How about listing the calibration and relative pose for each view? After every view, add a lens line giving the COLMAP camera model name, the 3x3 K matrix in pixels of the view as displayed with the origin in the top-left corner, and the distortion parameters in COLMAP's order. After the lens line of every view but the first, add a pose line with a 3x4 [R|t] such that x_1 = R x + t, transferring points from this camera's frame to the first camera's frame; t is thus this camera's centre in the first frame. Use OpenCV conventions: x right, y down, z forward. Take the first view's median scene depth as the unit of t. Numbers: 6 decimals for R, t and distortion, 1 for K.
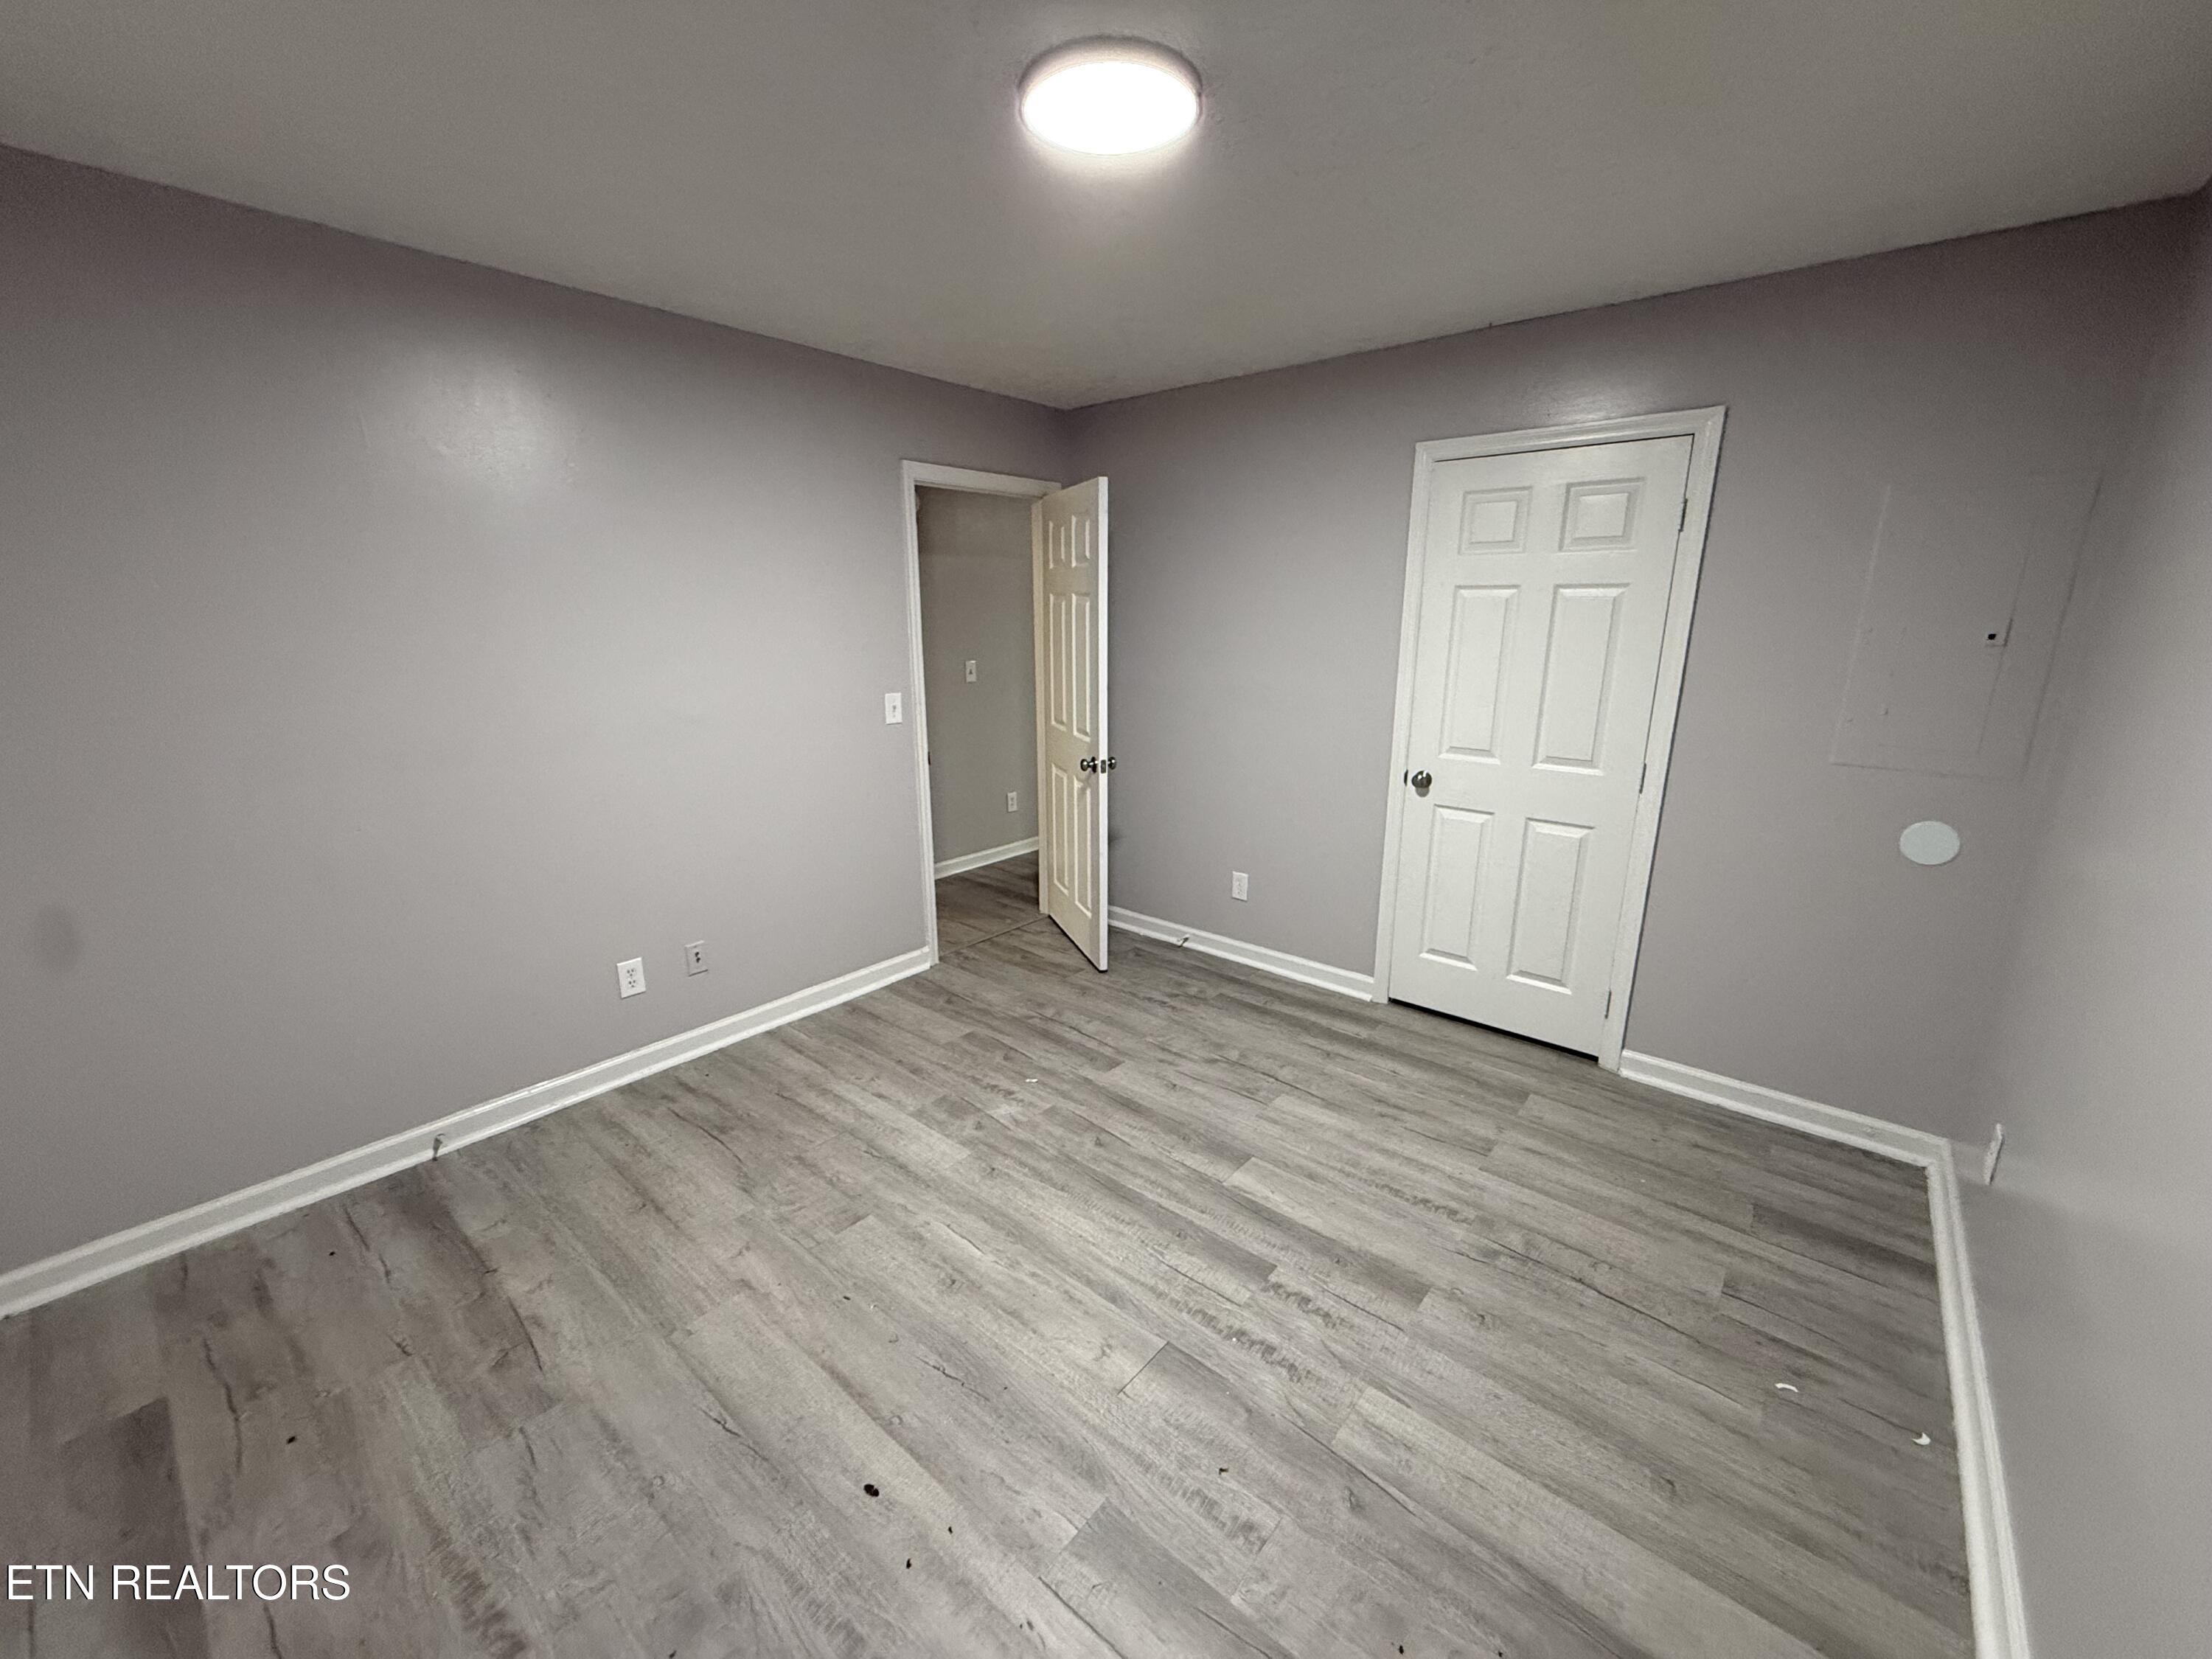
lens RADIAL K [[878.0, 0, 1103.1], [0, 878.0, 827.5], [0, 0, 1]] dist [-0.000039, 0.000183]
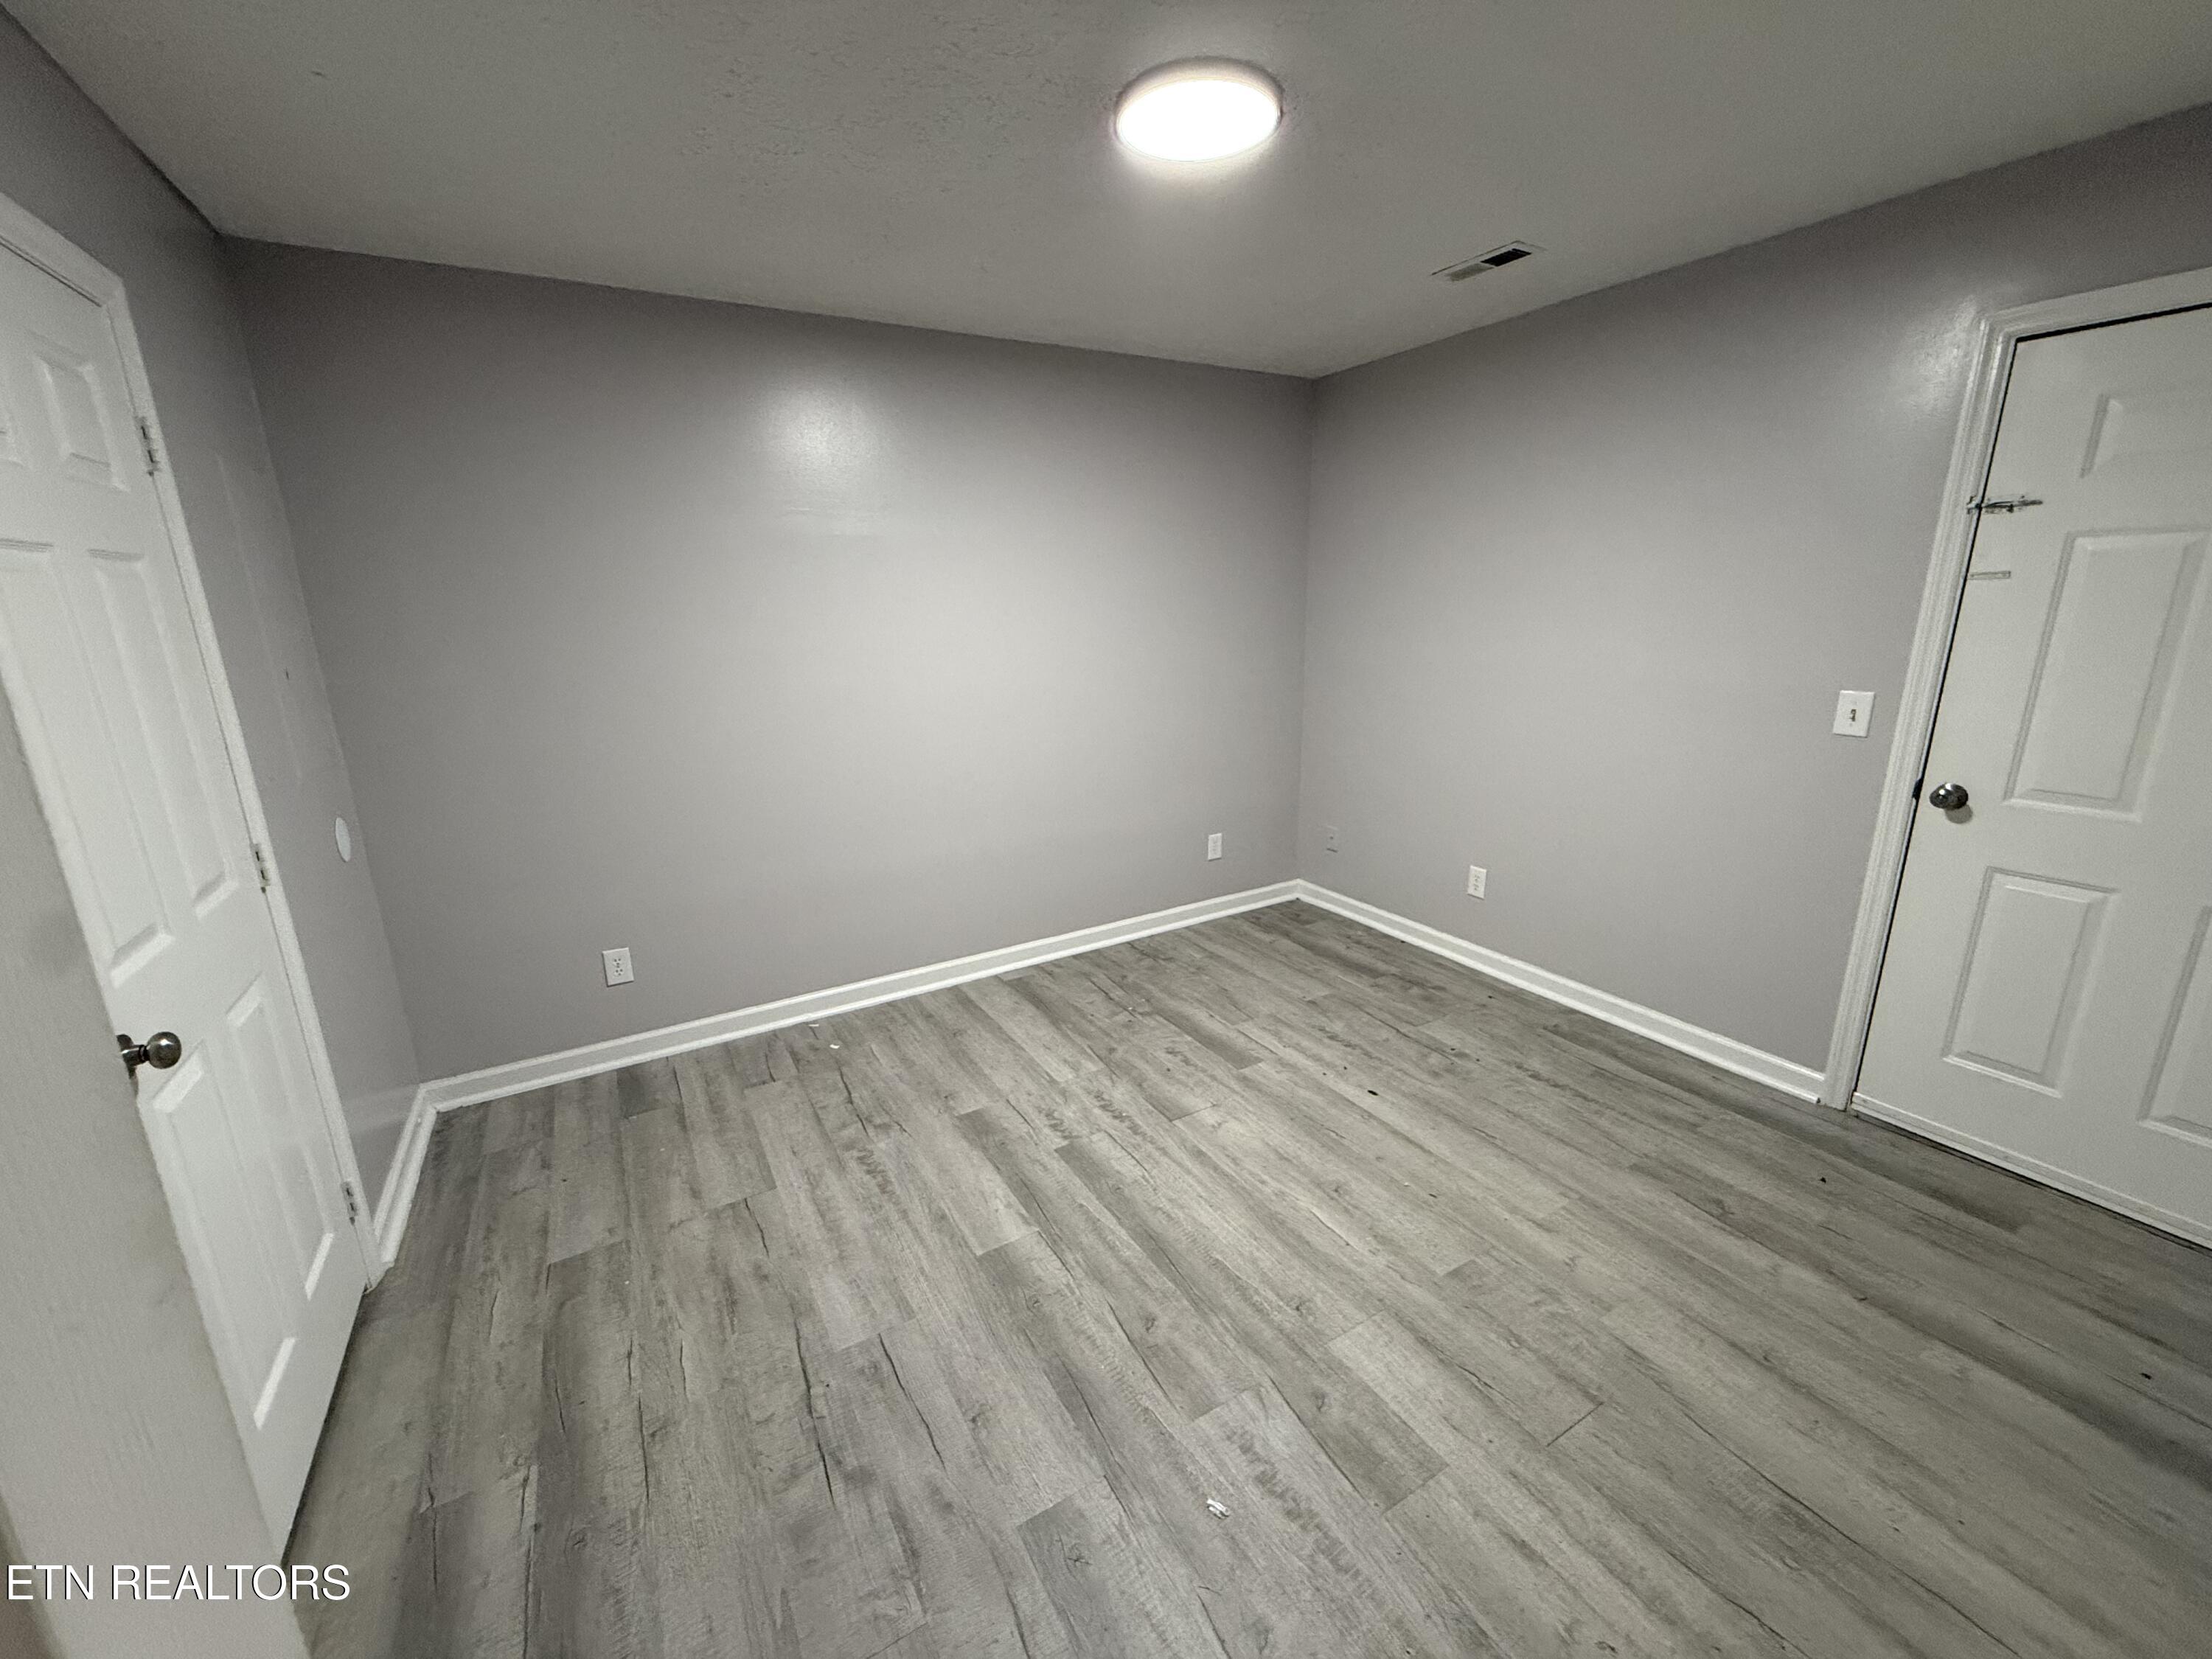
lens RADIAL K [[878.0, 0, 1103.1], [0, 878.0, 827.5], [0, 0, 1]] dist [-0.000039, 0.000183]
pose [[-0.941558, -0.066029, 0.330317, -0.212255], [0.102512, 0.877922, 0.467701, -0.400689], [-0.320874, 0.474229, -0.819845, 1.654730]]
